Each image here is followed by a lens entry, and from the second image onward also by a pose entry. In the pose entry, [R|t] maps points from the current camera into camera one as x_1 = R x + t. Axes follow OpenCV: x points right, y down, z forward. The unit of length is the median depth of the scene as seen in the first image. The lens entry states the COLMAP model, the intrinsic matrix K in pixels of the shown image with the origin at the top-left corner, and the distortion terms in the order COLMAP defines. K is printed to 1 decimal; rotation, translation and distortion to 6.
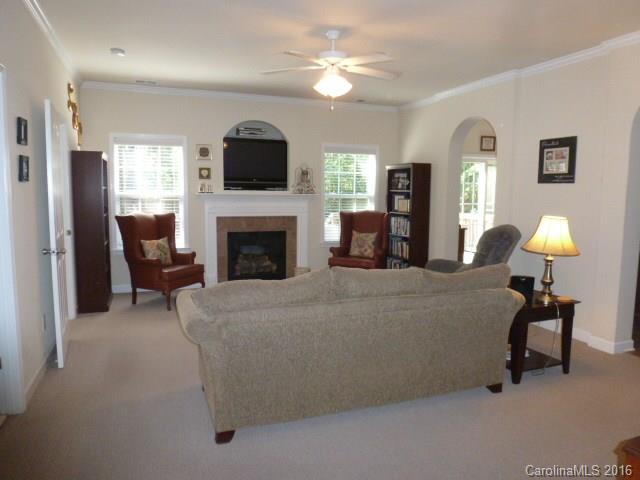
lens RADIAL K [[457.7, 0, 325.8], [0, 457.7, 237.2], [0, 0, 1]] dist [-0.028942, -0.006567]
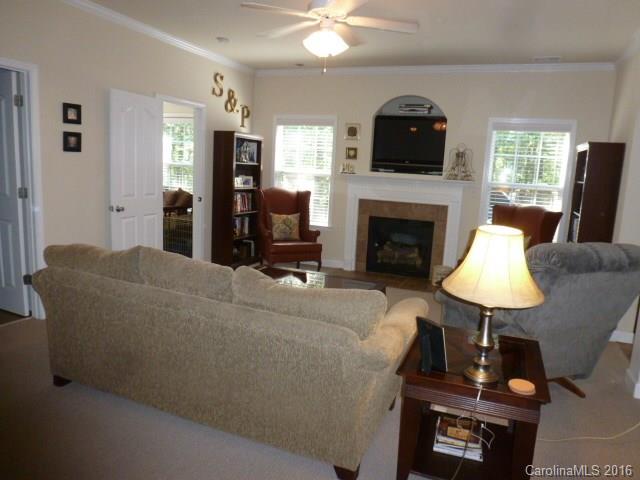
lens RADIAL K [[457.7, 0, 322.7], [0, 457.7, 241.1], [0, 0, 1]] dist [-0.028942, -0.006567]
pose [[0.734115, 0.136686, -0.665126, 0.354408], [-0.111341, 0.990503, 0.080662, -0.024992], [0.669835, 0.014841, 0.742362, 0.226827]]
